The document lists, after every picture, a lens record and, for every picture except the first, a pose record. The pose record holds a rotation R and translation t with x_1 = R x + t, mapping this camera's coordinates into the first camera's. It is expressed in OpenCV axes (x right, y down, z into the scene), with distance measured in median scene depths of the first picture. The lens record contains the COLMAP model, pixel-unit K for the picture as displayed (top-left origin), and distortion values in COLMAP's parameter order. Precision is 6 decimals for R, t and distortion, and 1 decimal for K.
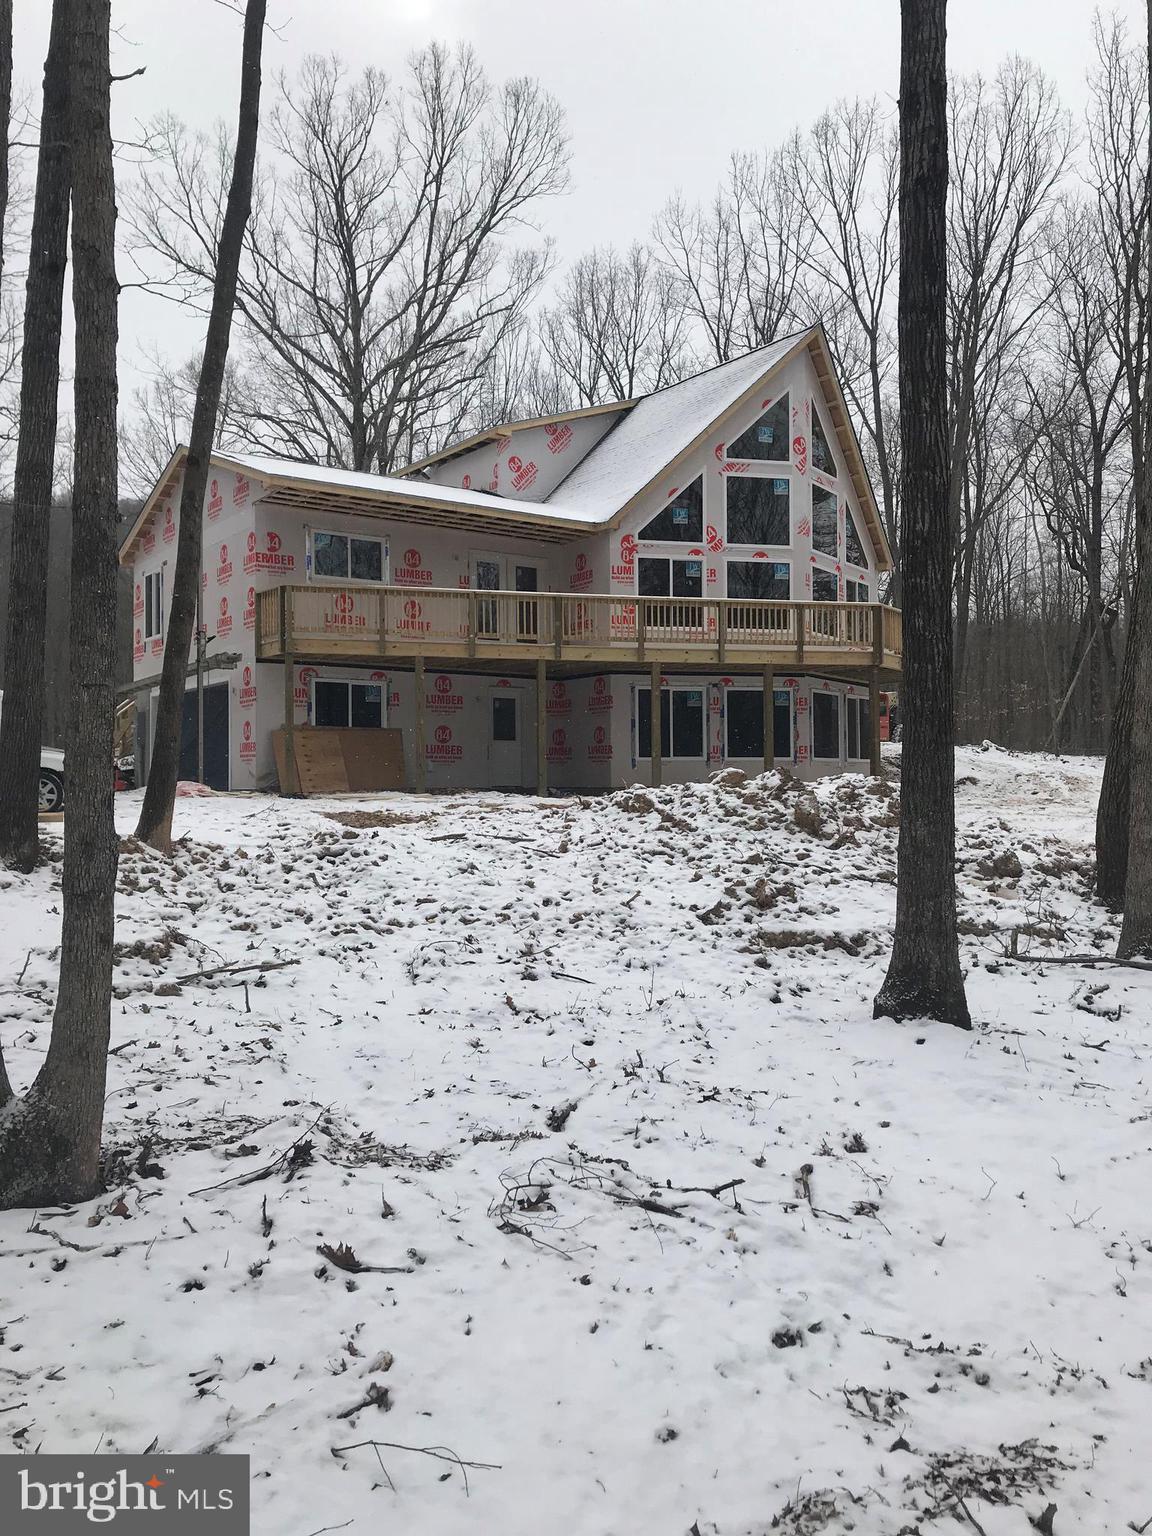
lens RADIAL K [[1238.1, 0, 576.0], [0, 1238.1, 768.0], [0, 0, 1]] dist [0.043191, -0.002810]
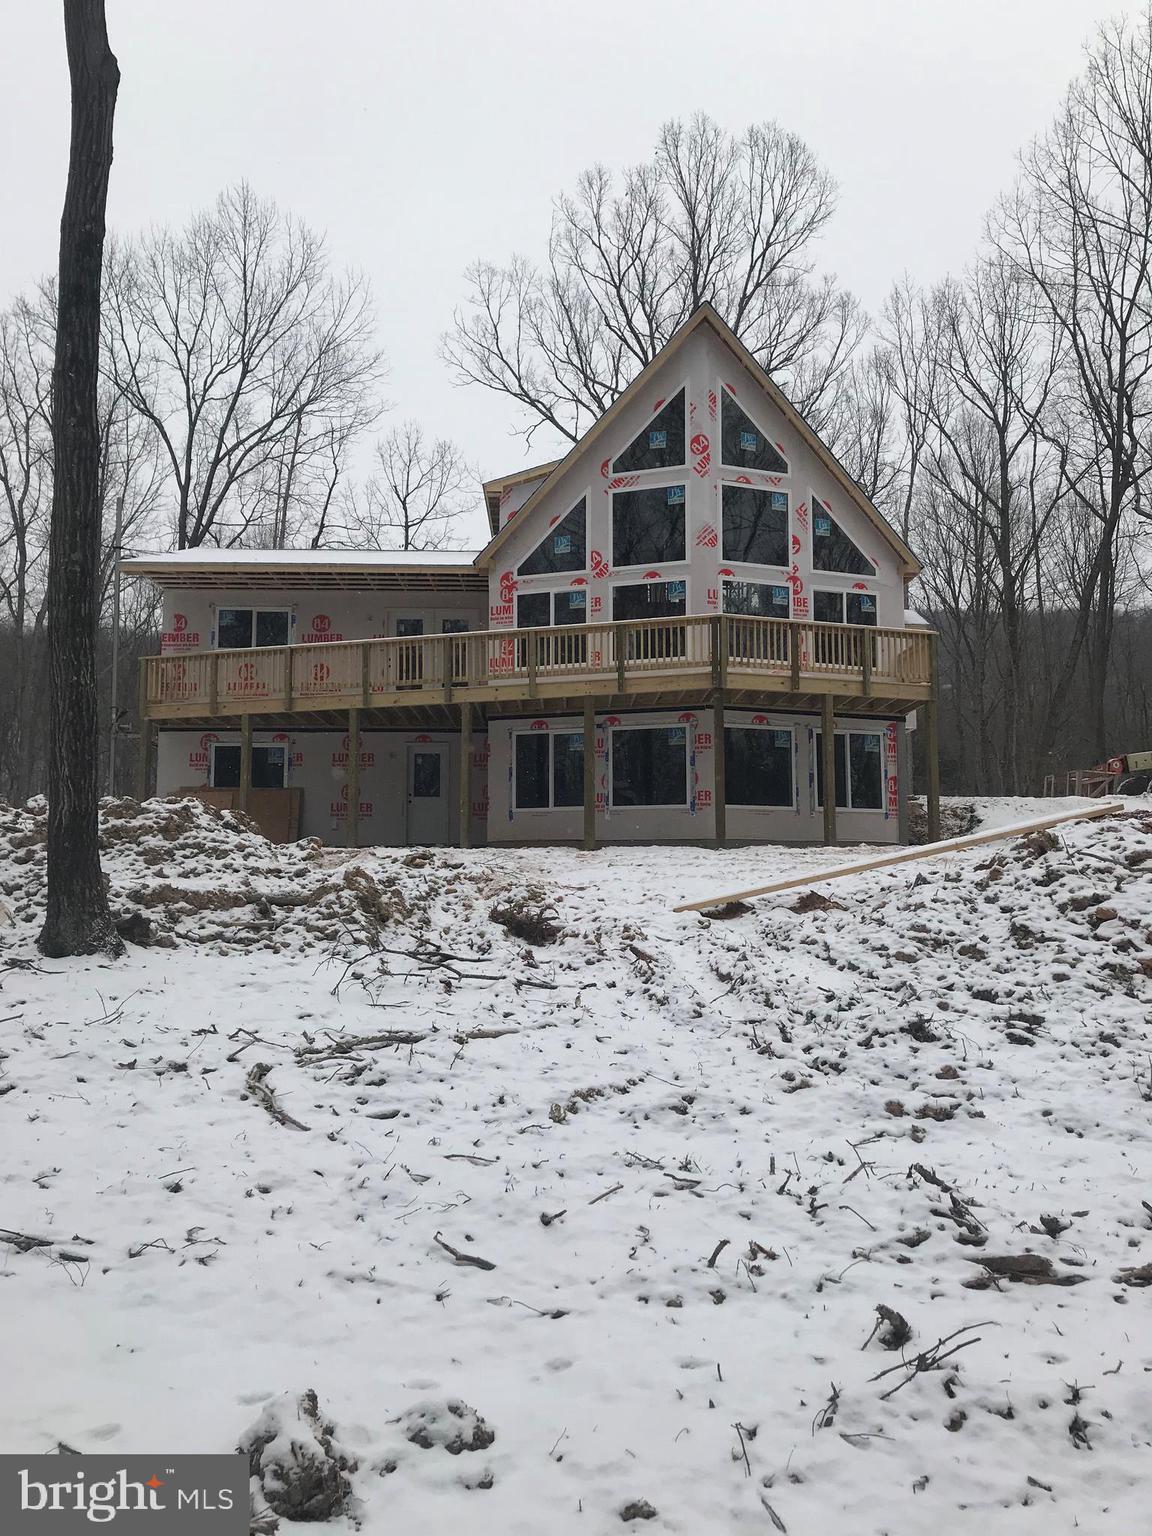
lens RADIAL K [[1247.4, 0, 576.0], [0, 1247.4, 768.0], [0, 0, 1]] dist [0.004789, -0.000742]
pose [[0.840171, -0.043677, -0.540560, 0.583906], [0.016645, 0.998359, -0.054797, 0.012622], [0.542066, 0.037041, 0.839519, 0.236566]]
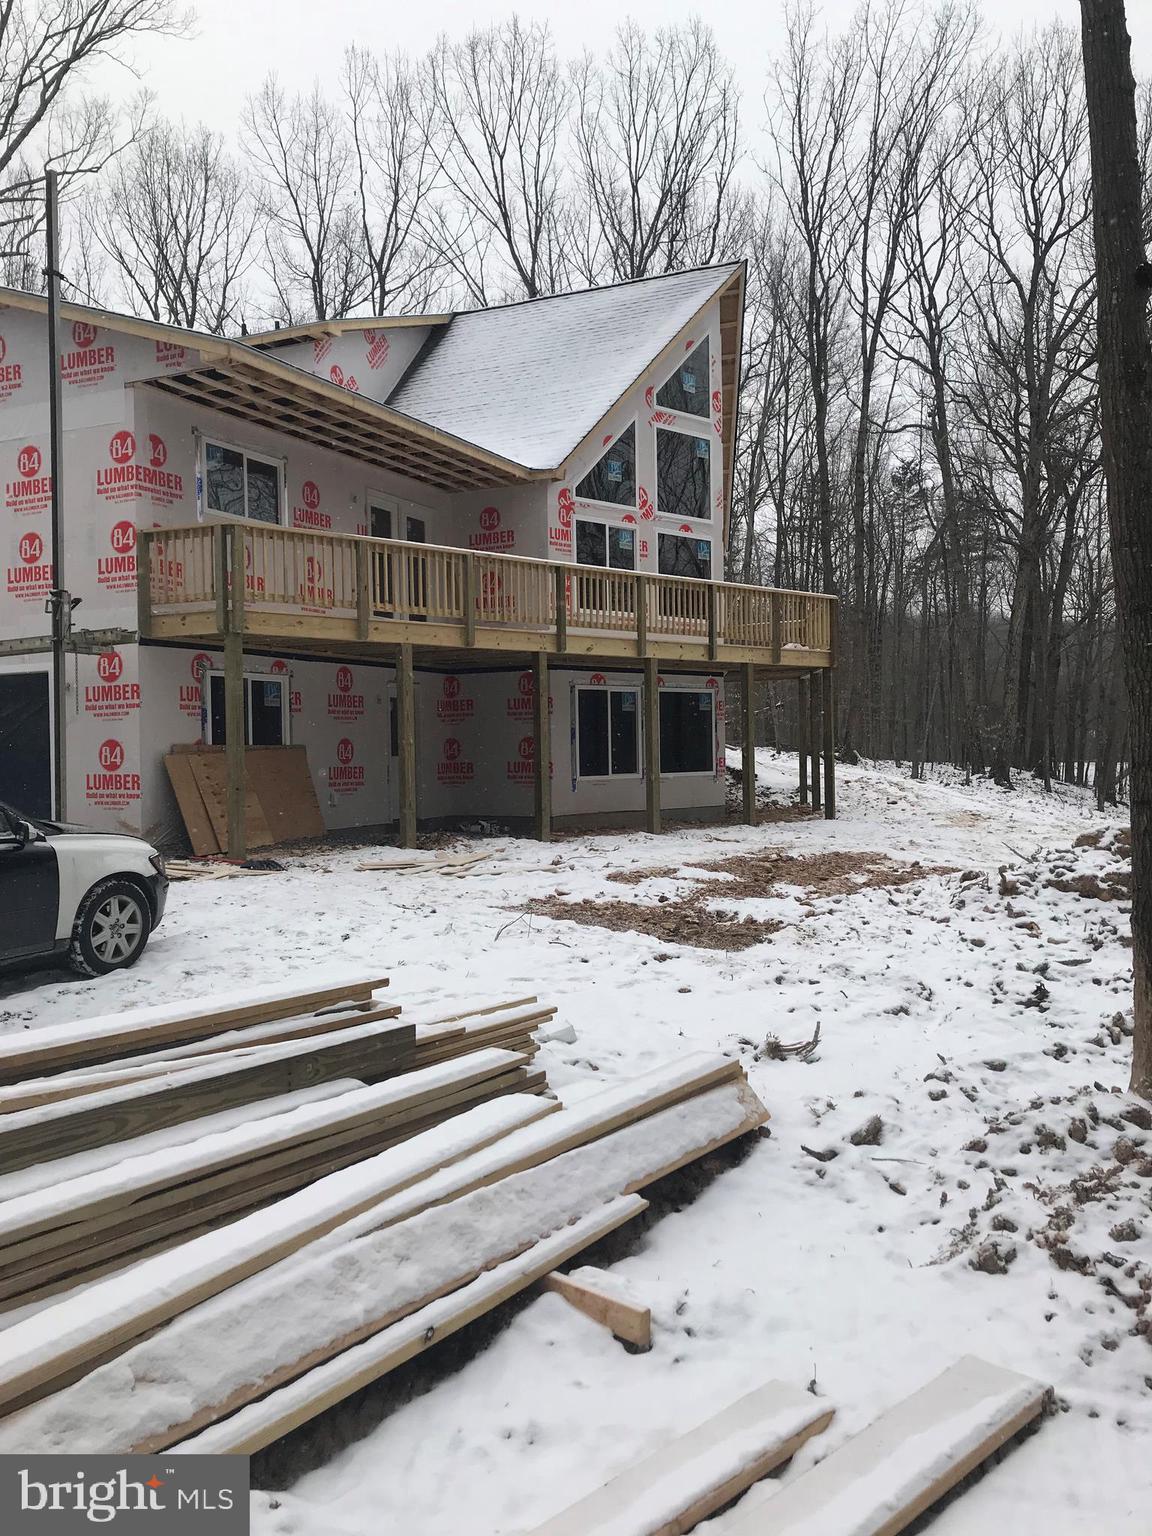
lens RADIAL K [[1247.4, 0, 576.0], [0, 1247.4, 768.0], [0, 0, 1]] dist [0.004789, -0.000742]
pose [[0.864632, -0.019096, 0.502042, -0.340975], [0.005800, 0.999590, 0.028032, -0.035815], [-0.502372, -0.021326, 0.864389, 0.318095]]
